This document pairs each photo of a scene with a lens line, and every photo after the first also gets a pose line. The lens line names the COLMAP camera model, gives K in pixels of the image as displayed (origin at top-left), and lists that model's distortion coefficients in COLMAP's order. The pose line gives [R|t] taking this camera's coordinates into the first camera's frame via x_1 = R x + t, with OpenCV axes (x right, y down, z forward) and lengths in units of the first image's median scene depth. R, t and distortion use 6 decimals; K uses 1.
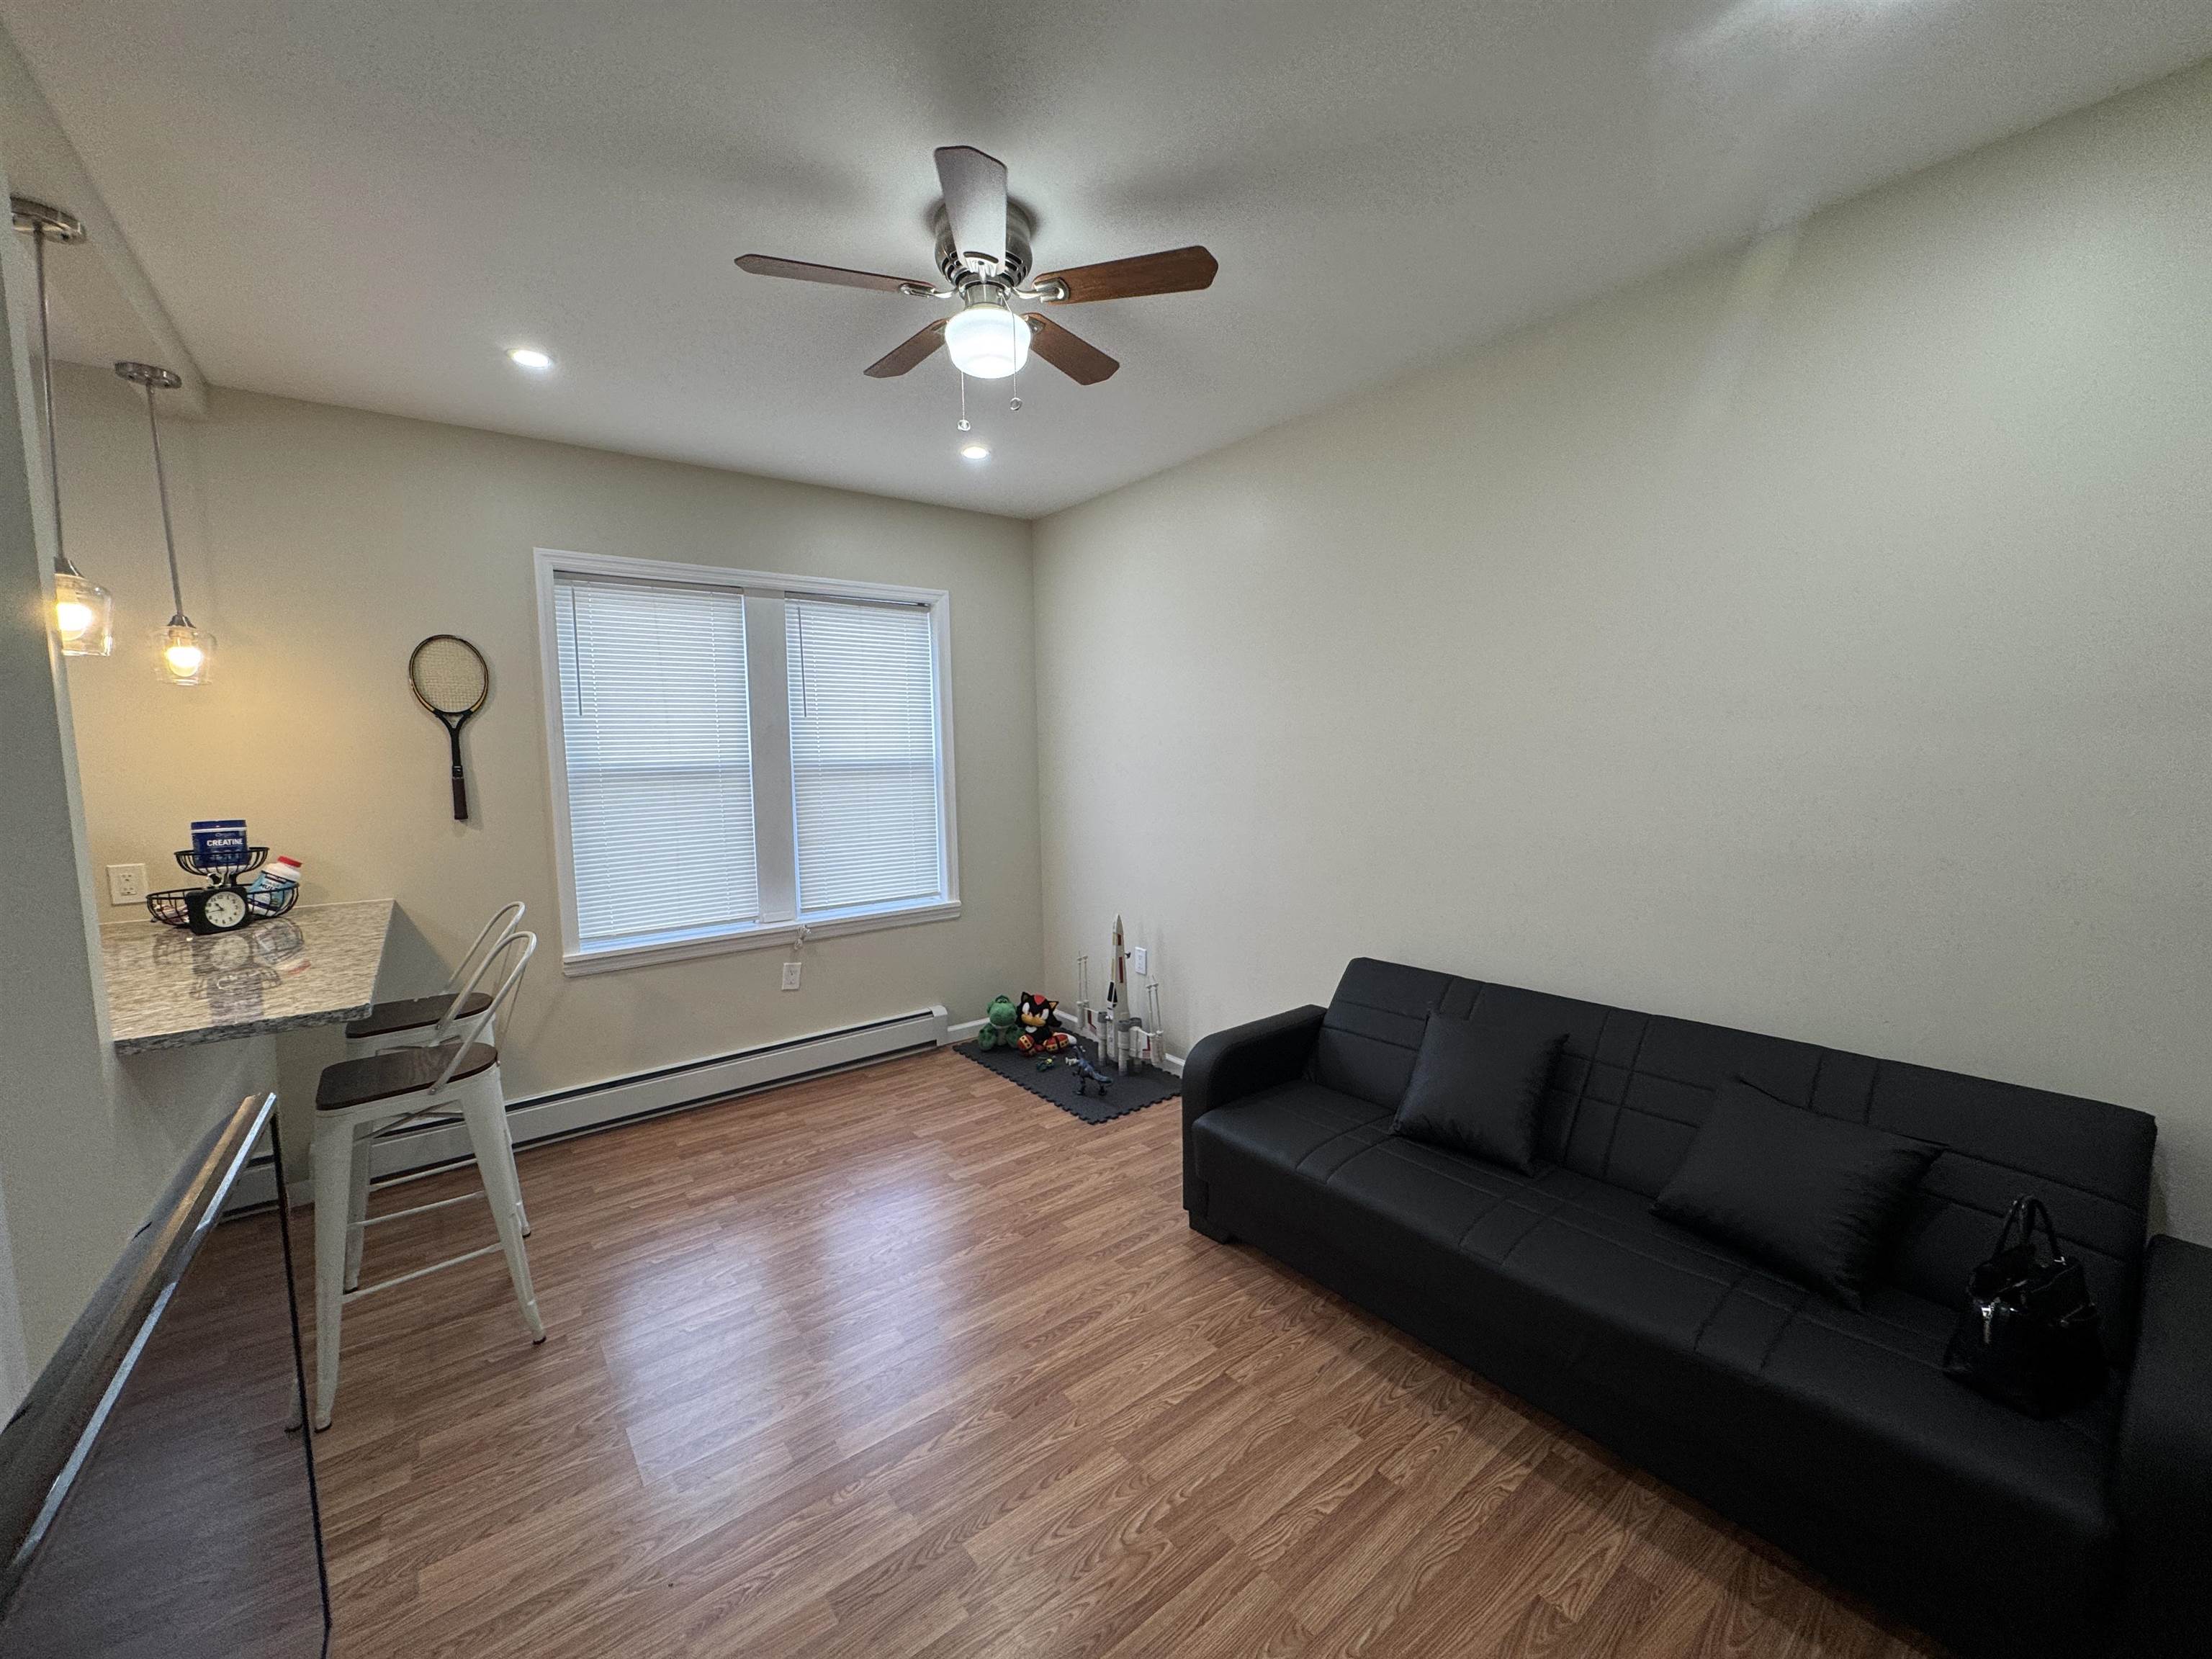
lens RADIAL K [[877.6, 0, 1106.0], [0, 877.6, 829.5], [0, 0, 1]] dist [-0.001915, 0.000975]
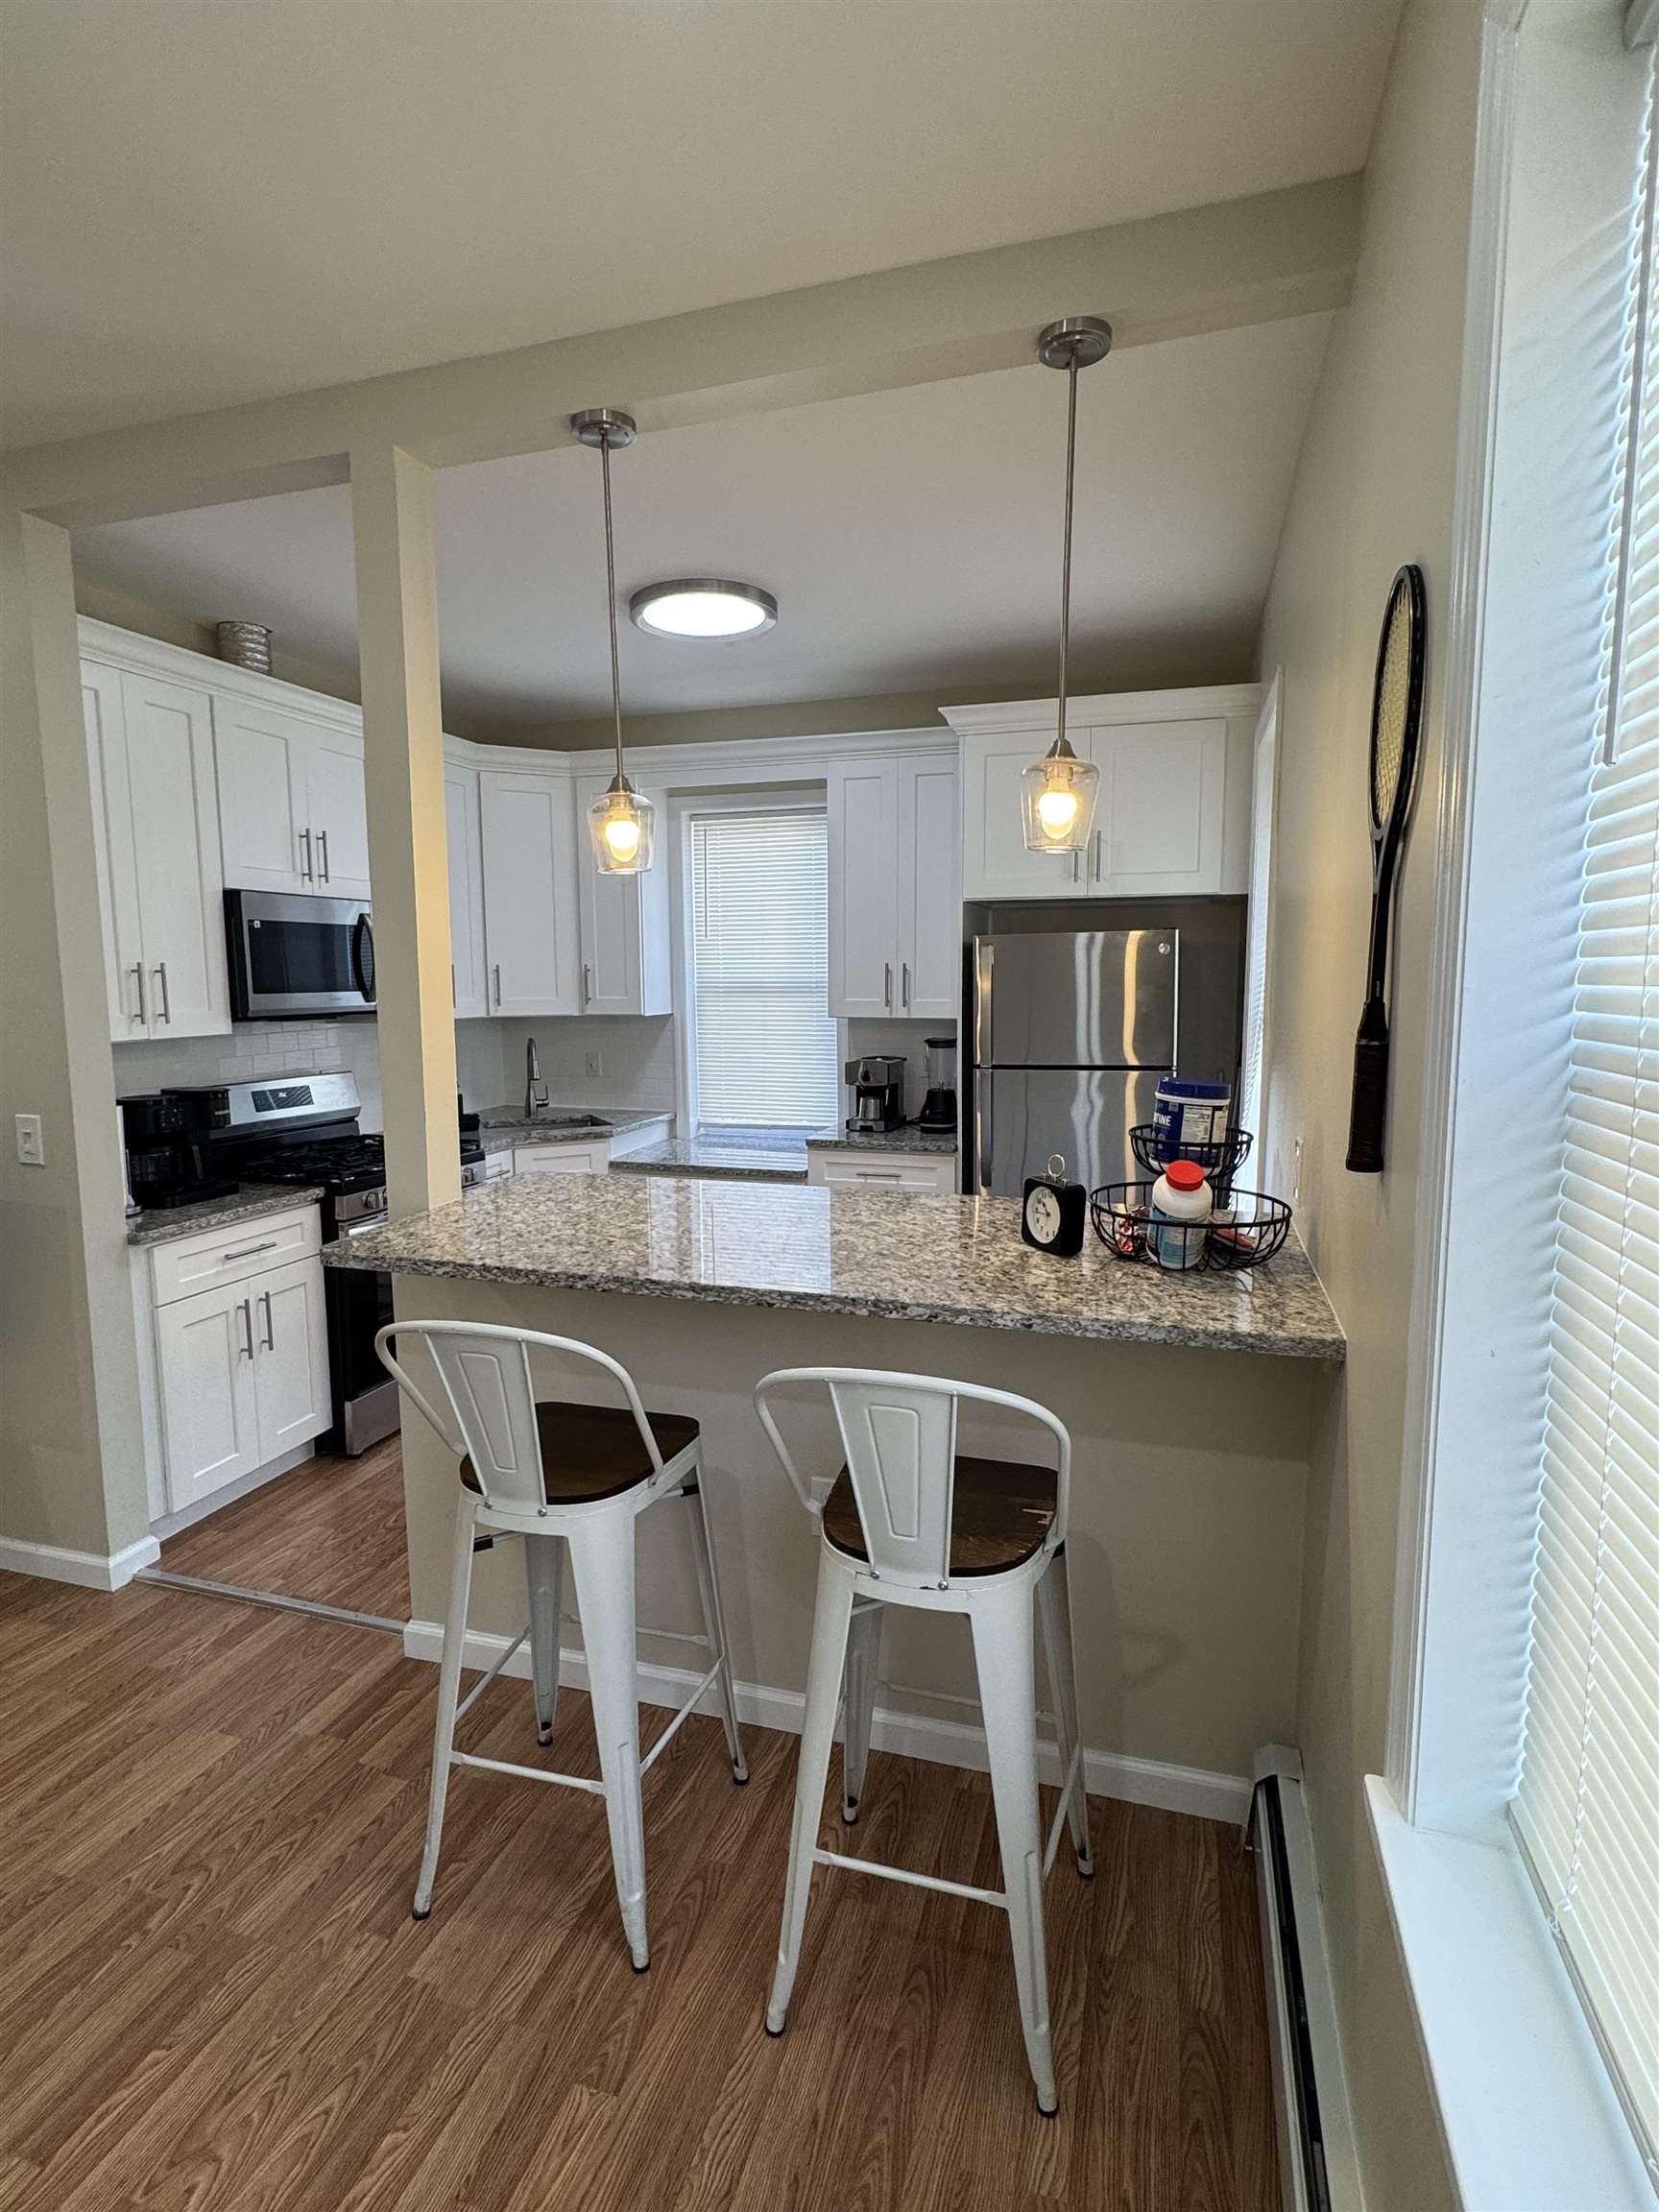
lens RADIAL K [[1098.1, 0, 825.6], [0, 1098.1, 1100.8], [0, 0, 1]] dist [-0.000338, 0.000086]
pose [[-0.823745, 0.091067, -0.559598, -0.601741], [-0.028078, 0.979252, 0.200691, -0.189010], [0.566264, 0.181031, -0.804097, 2.053937]]
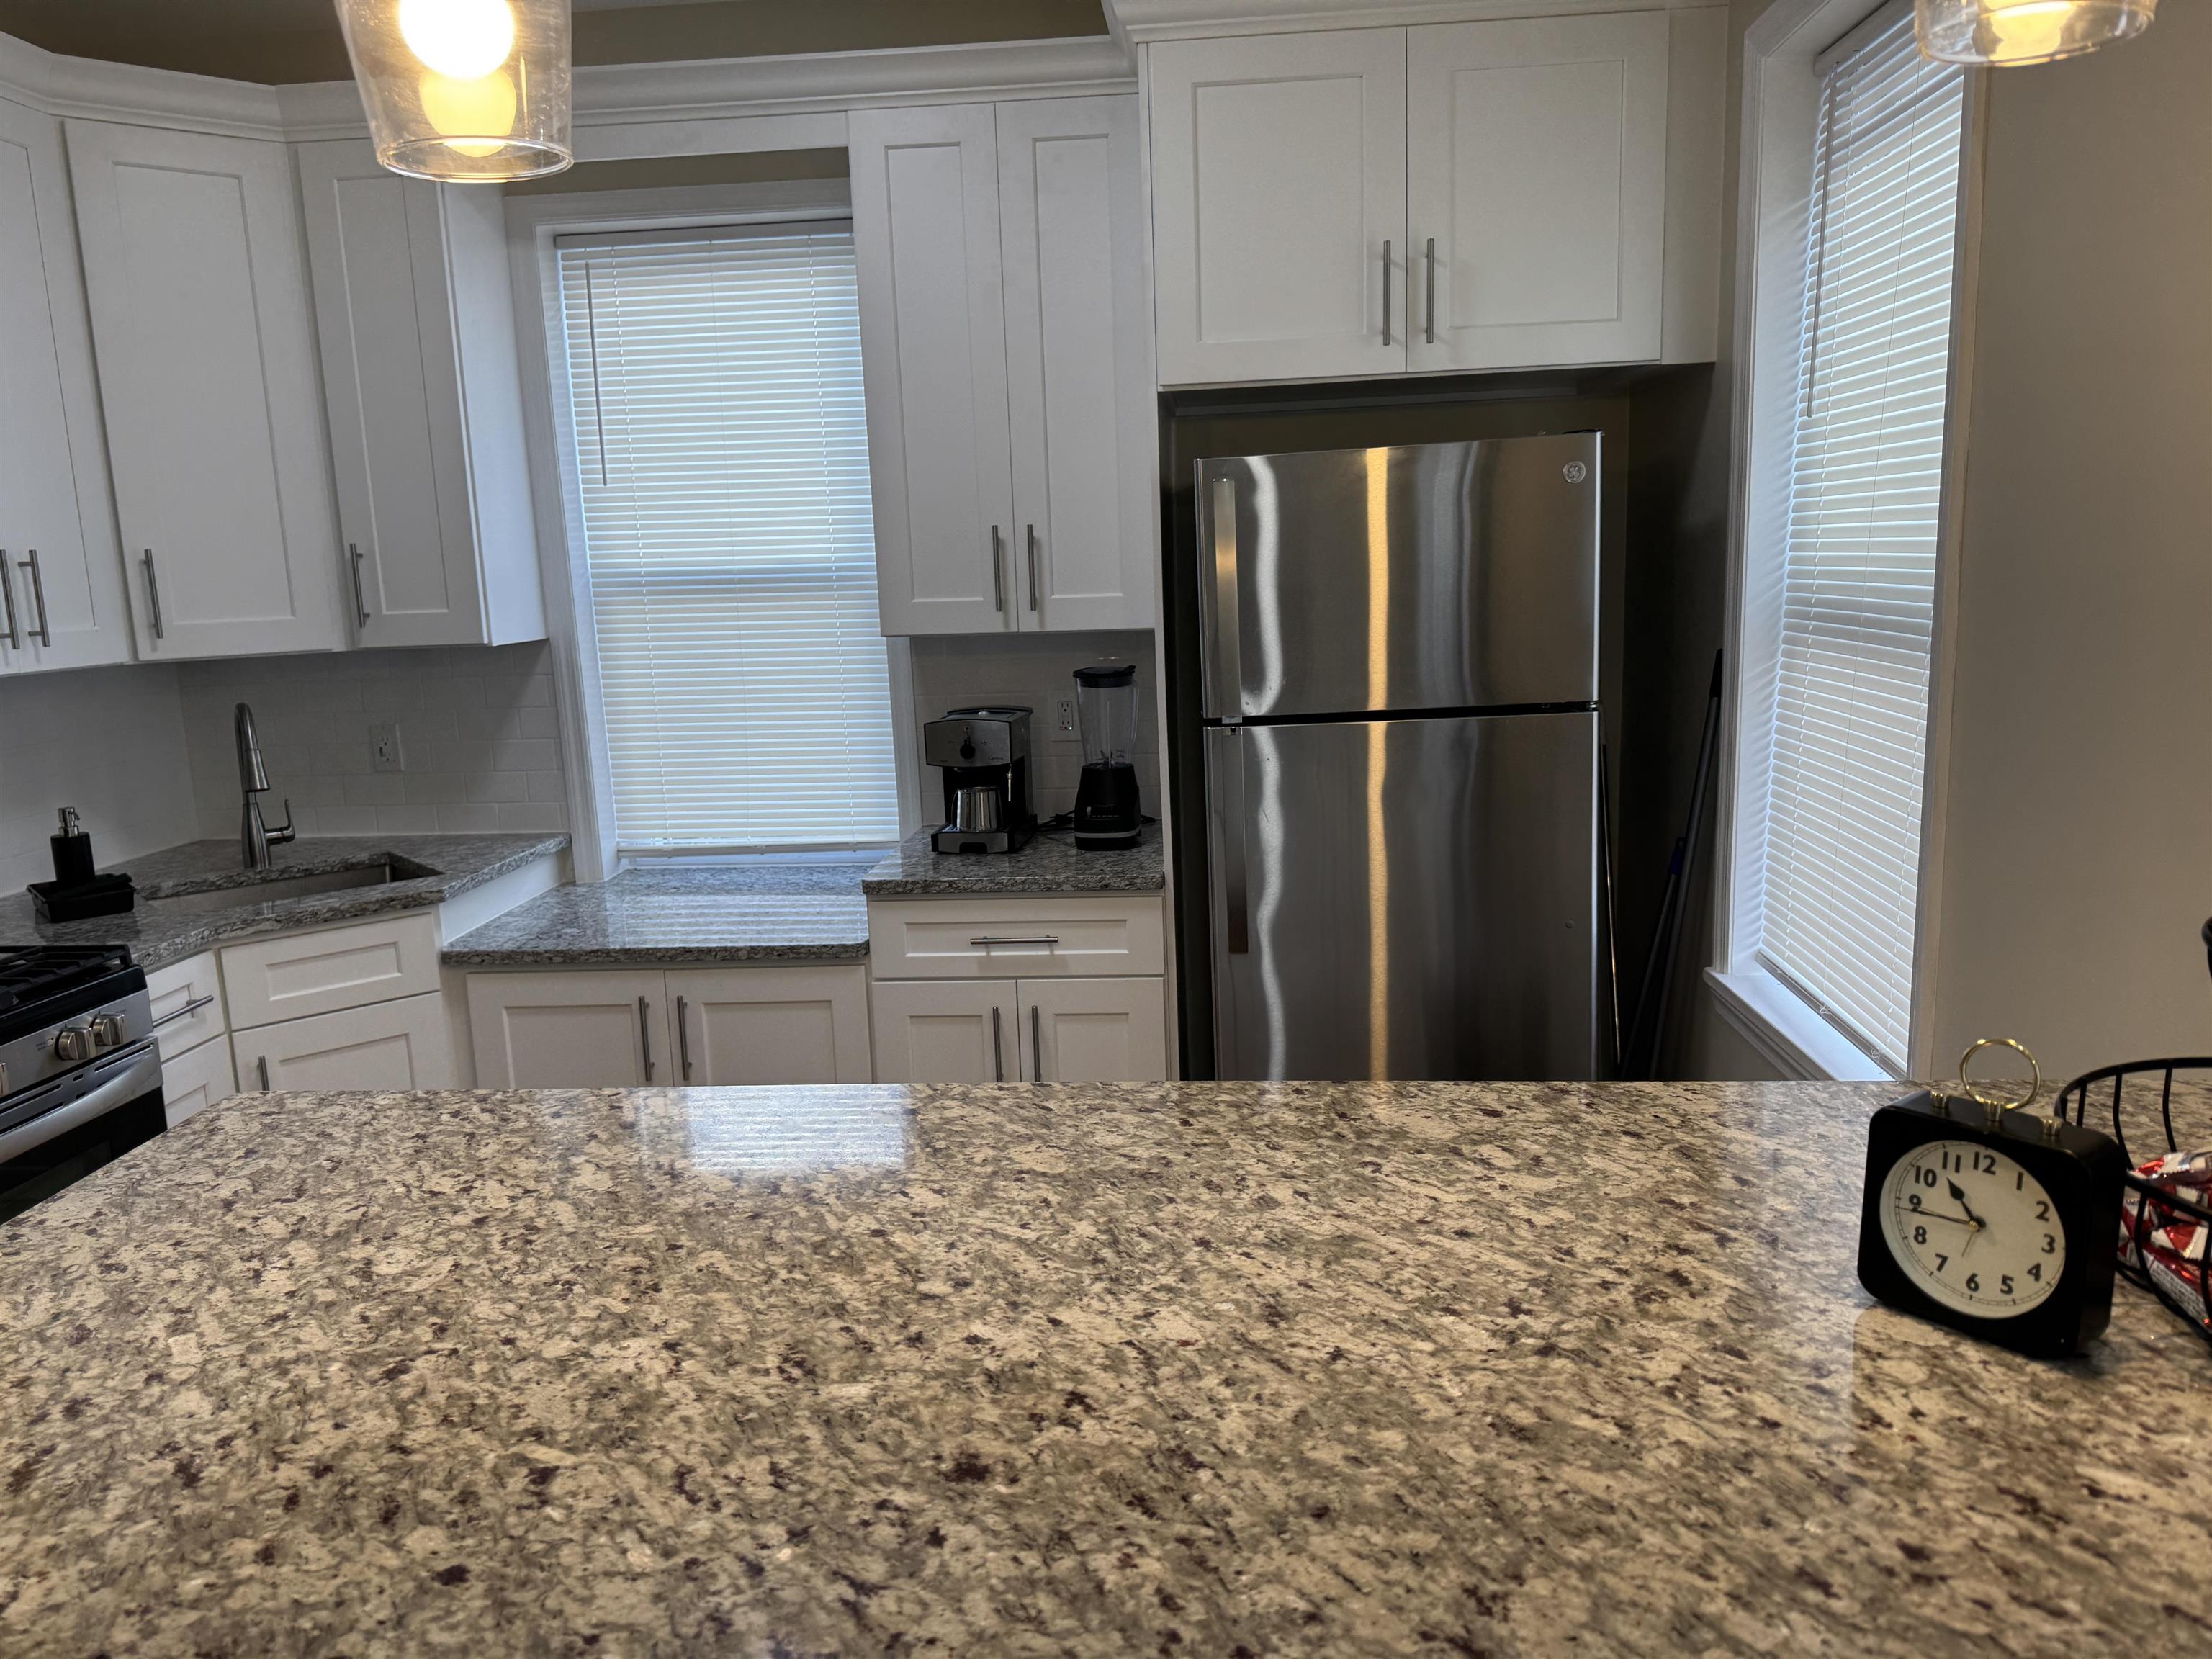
lens RADIAL K [[1569.6, 0, 1102.6], [0, 1569.6, 828.2], [0, 0, 1]] dist [0.014920, -0.019583]
pose [[-0.673668, 0.172193, -0.718694, -0.848445], [-0.015793, 0.968901, 0.246944, -0.110393], [0.738865, 0.177709, -0.649998, 1.441021]]
